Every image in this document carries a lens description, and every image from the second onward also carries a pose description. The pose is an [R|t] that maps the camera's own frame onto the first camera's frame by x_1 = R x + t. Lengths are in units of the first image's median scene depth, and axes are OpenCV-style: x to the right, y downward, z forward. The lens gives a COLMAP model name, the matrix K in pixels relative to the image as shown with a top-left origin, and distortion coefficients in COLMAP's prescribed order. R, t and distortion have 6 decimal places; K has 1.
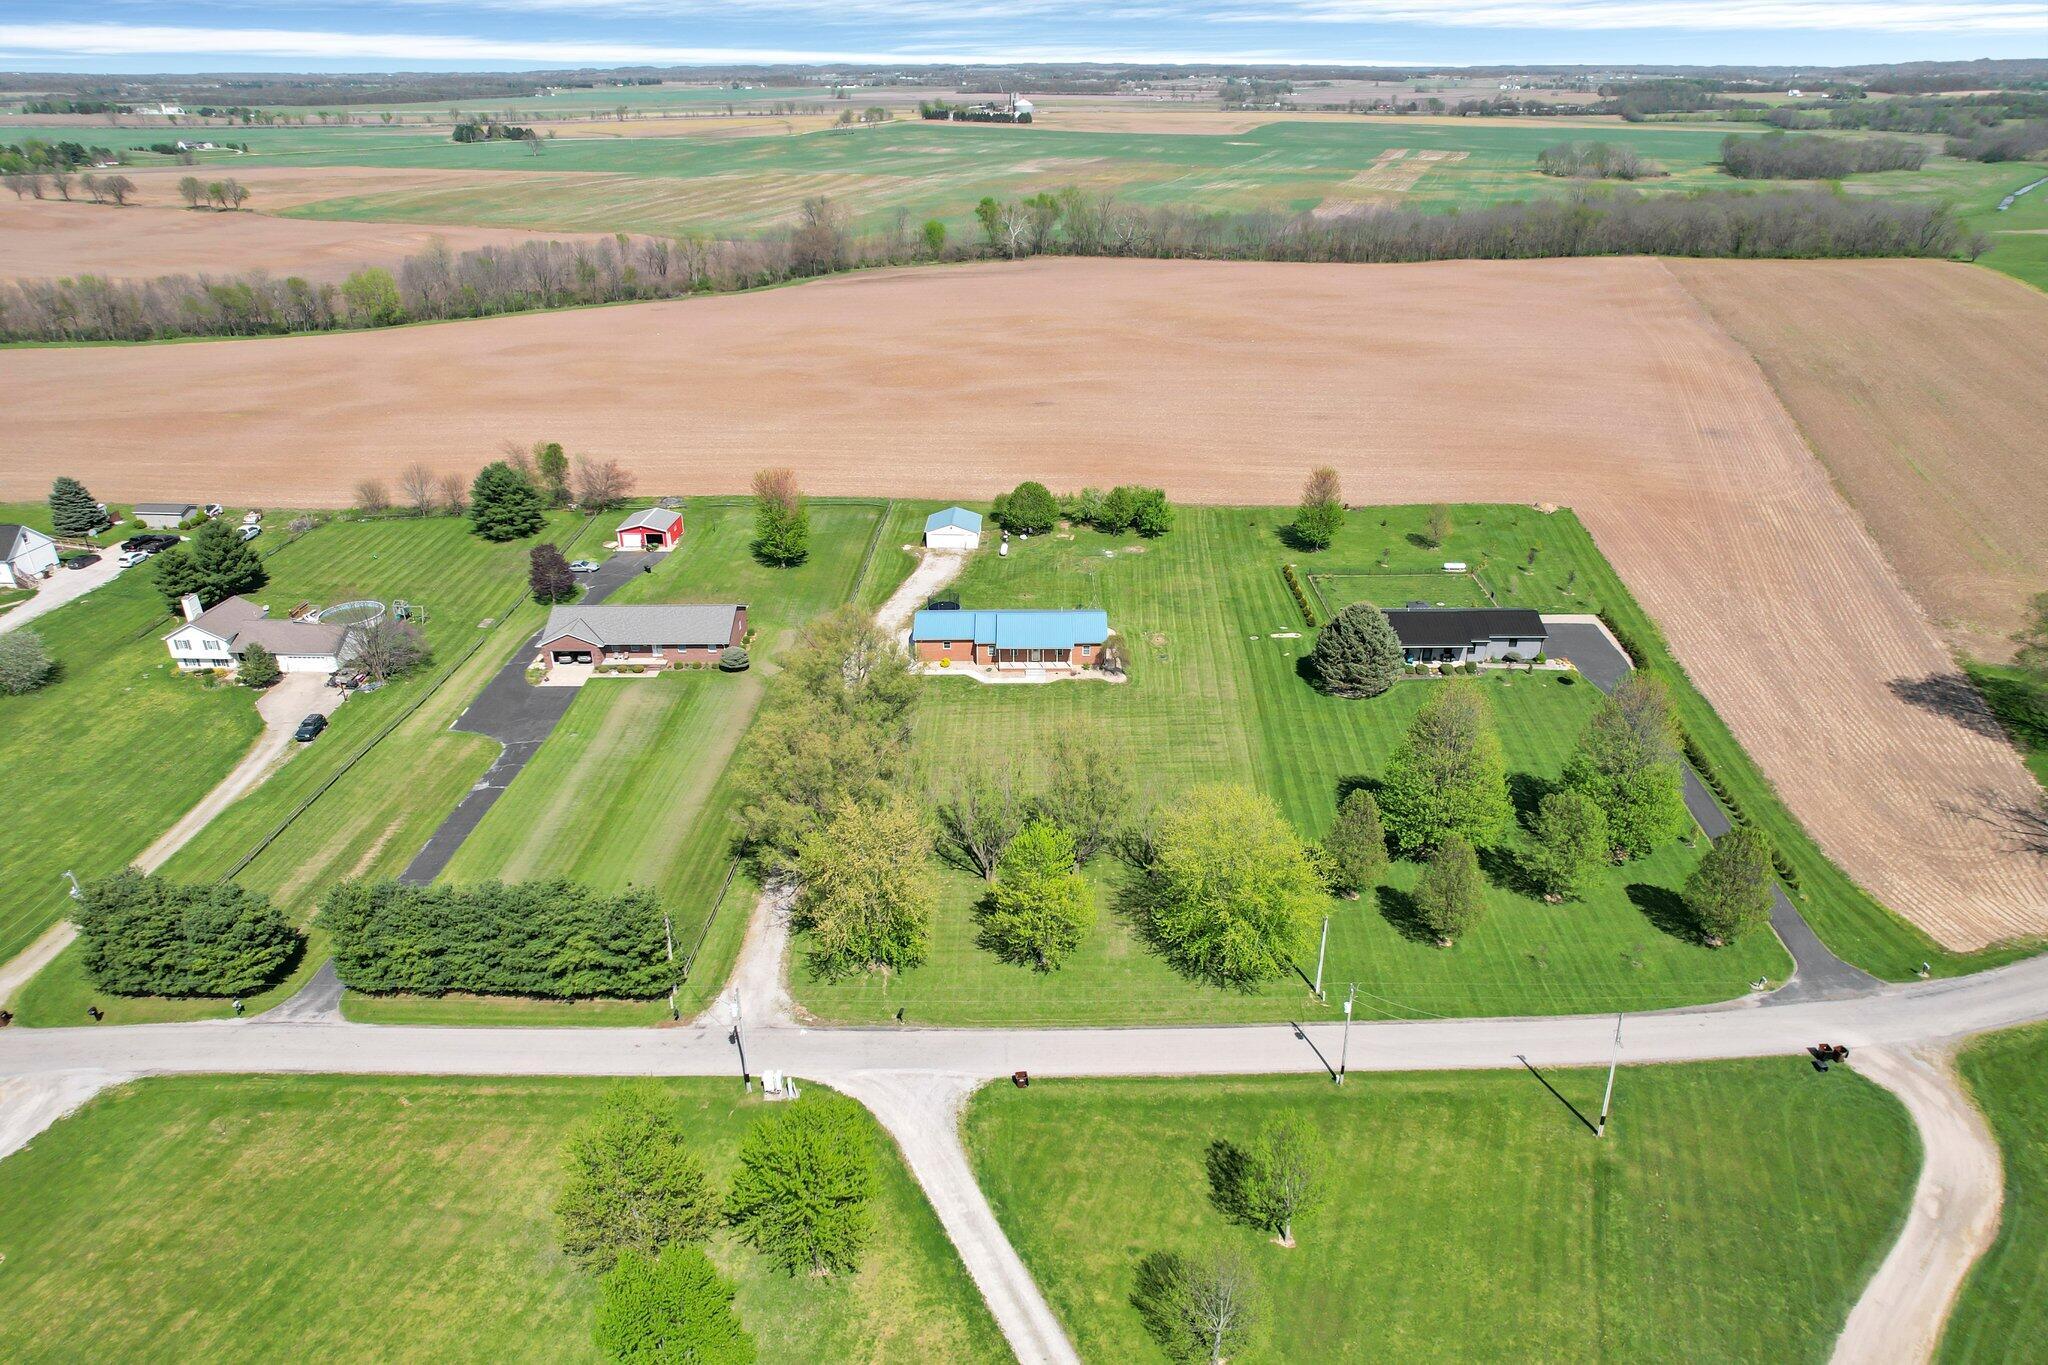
lens RADIAL K [[1312.9, 0, 1024.0], [0, 1312.9, 682.5], [0, 0, 1]] dist [-0.075865, 0.065967]
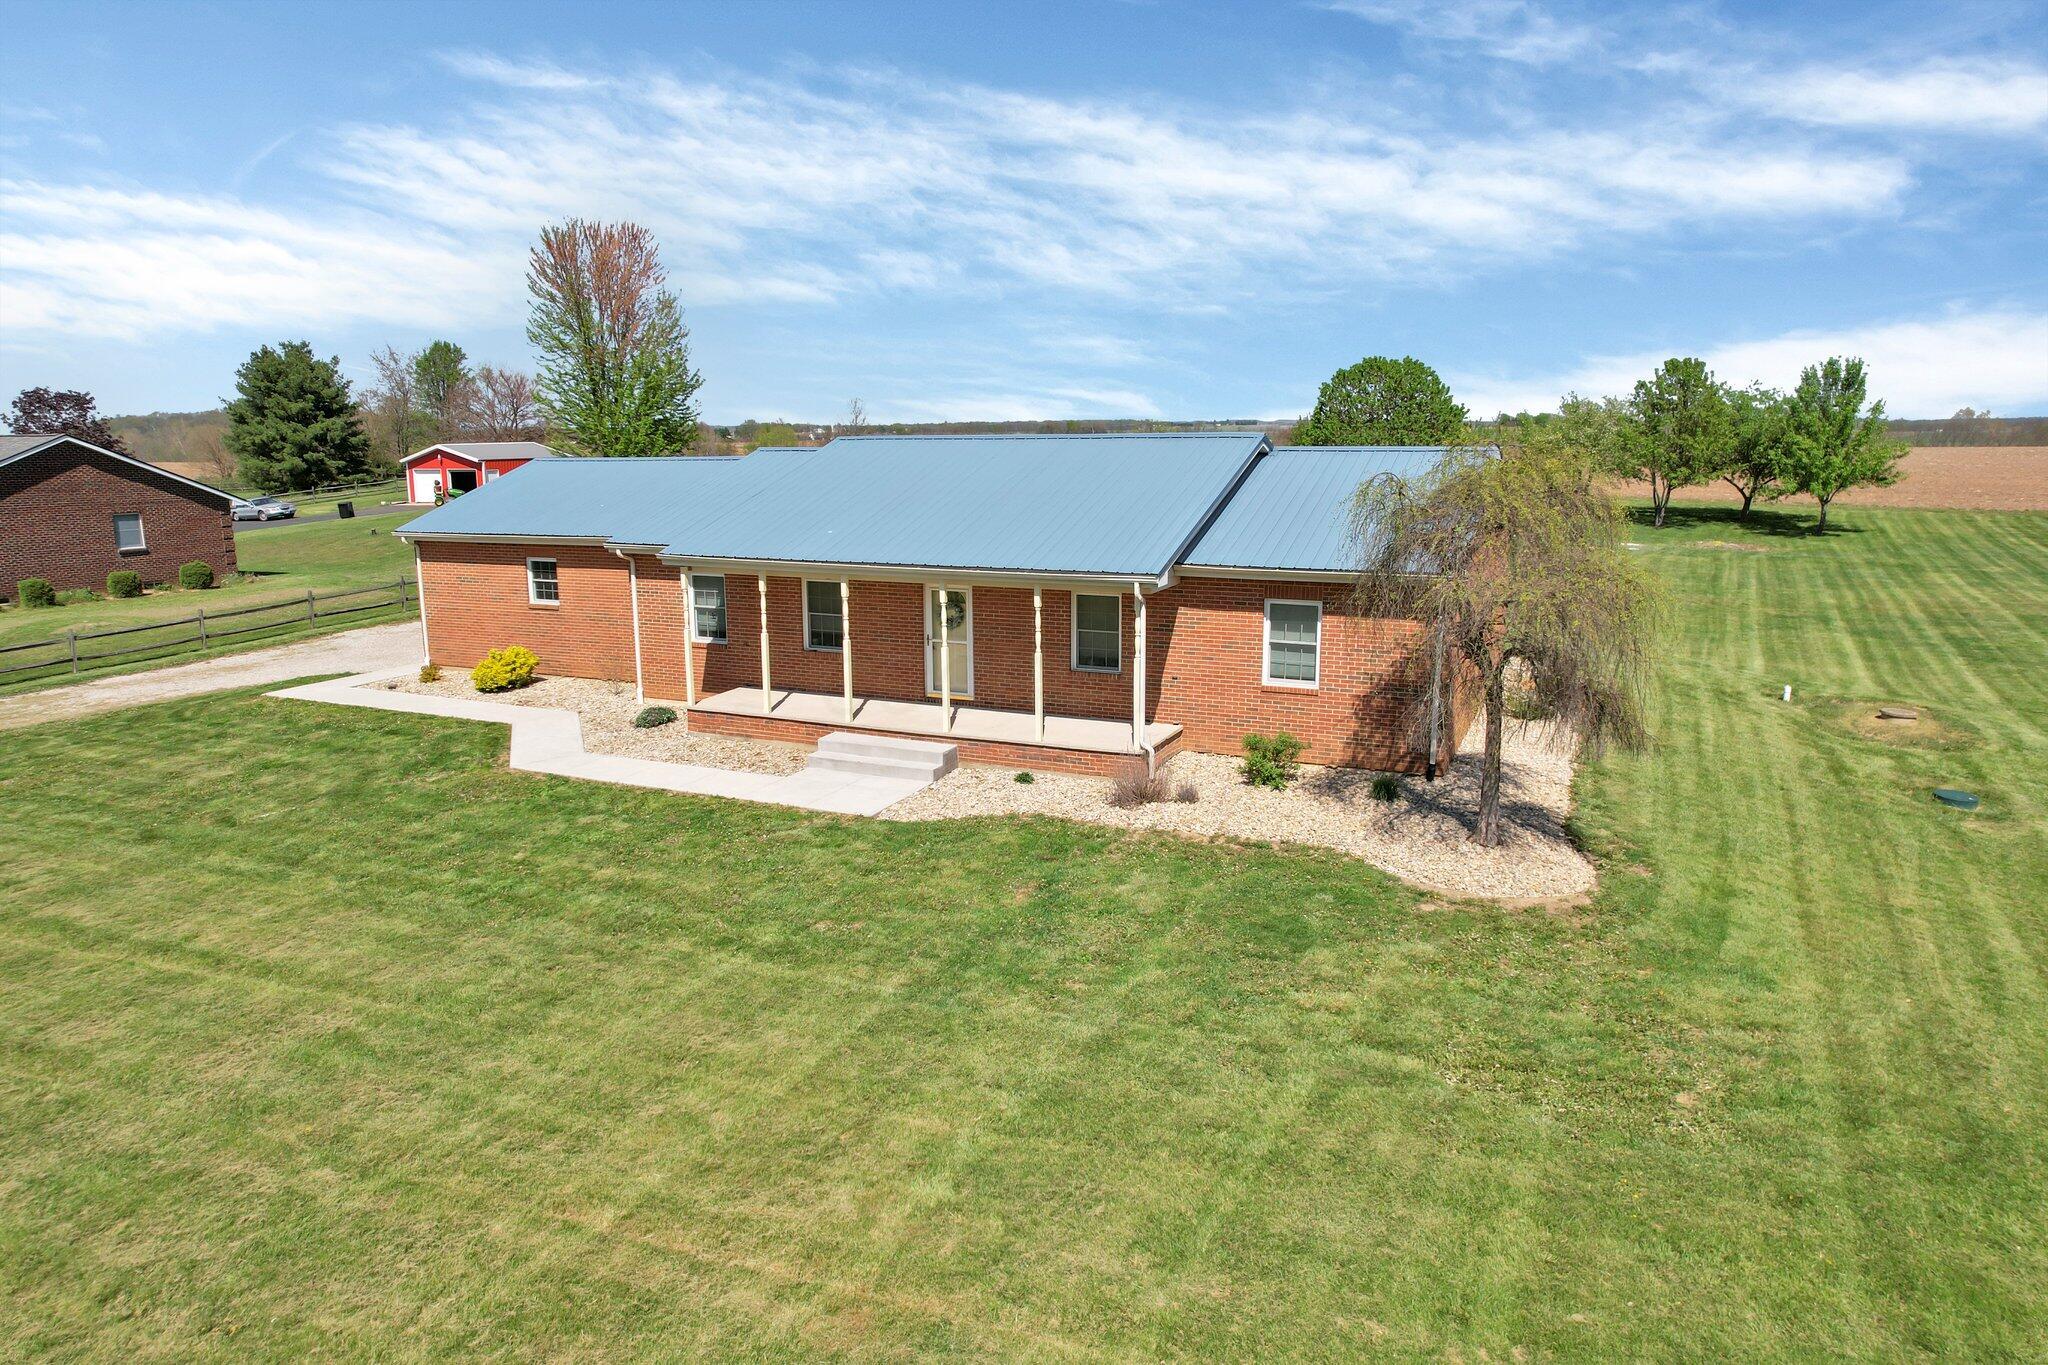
lens RADIAL K [[1312.9, 0, 1024.0], [0, 1312.9, 682.5], [0, 0, 1]] dist [-0.075865, 0.065967]
pose [[0.907061, 0.078510, -0.413613, 0.068205], [-0.179713, 0.960655, -0.211767, 0.010384], [0.380714, 0.266417, 0.885482, 0.765963]]
